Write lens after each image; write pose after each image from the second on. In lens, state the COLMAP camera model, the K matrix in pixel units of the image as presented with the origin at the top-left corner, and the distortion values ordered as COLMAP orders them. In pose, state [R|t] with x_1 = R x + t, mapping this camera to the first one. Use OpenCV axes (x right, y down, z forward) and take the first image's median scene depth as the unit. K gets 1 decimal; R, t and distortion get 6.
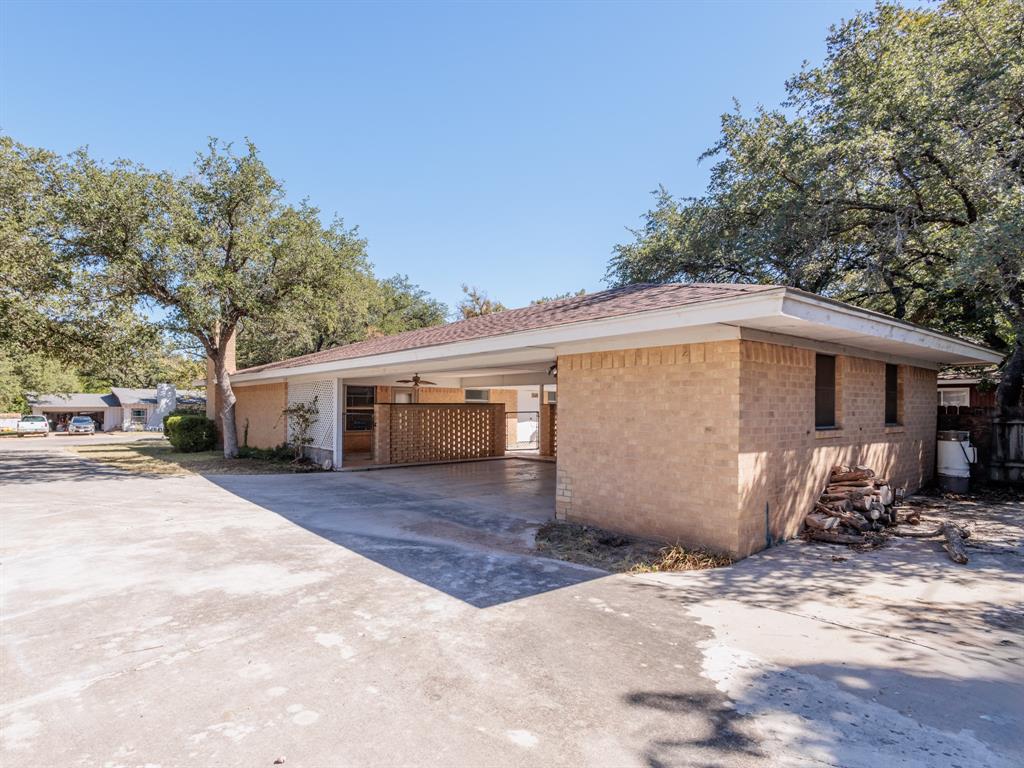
lens RADIAL K [[531.5, 0, 509.5], [0, 531.5, 400.9], [0, 0, 1]] dist [0.000591, -0.000317]
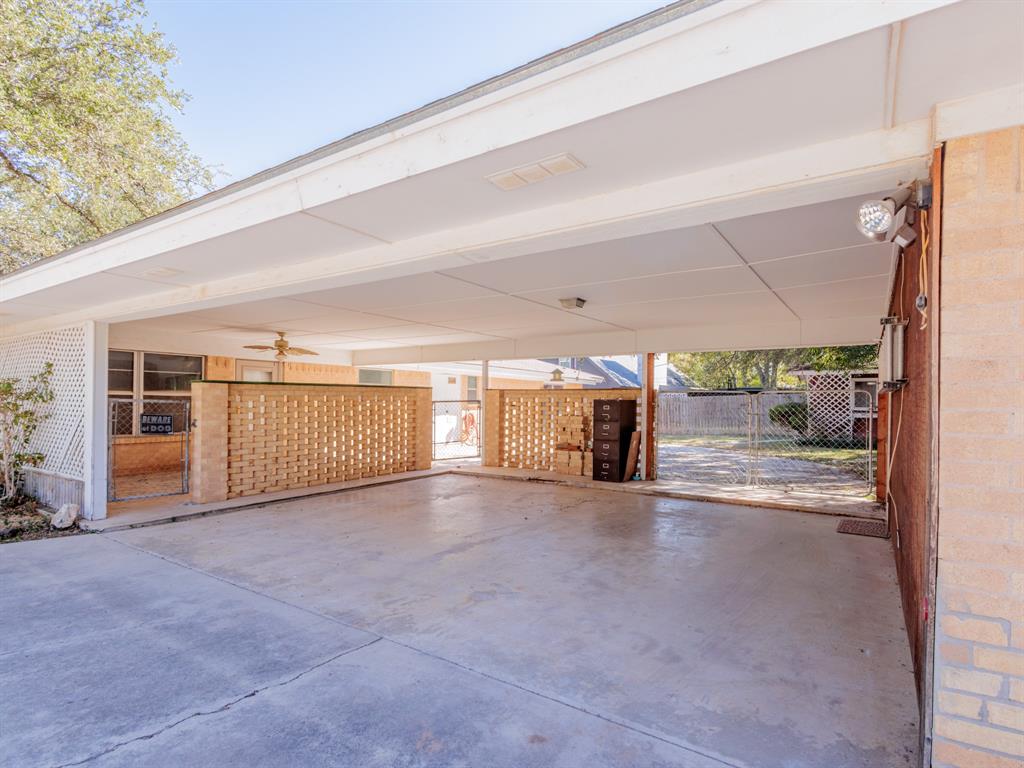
lens RADIAL K [[530.0, 0, 522.2], [0, 530.0, 399.9], [0, 0, 1]] dist [0.016455, -0.000789]
pose [[0.966133, 0.001301, 0.258042, -0.076991], [-0.003443, 0.999963, 0.007850, 0.016288], [-0.258022, -0.008473, 0.966102, 0.400182]]
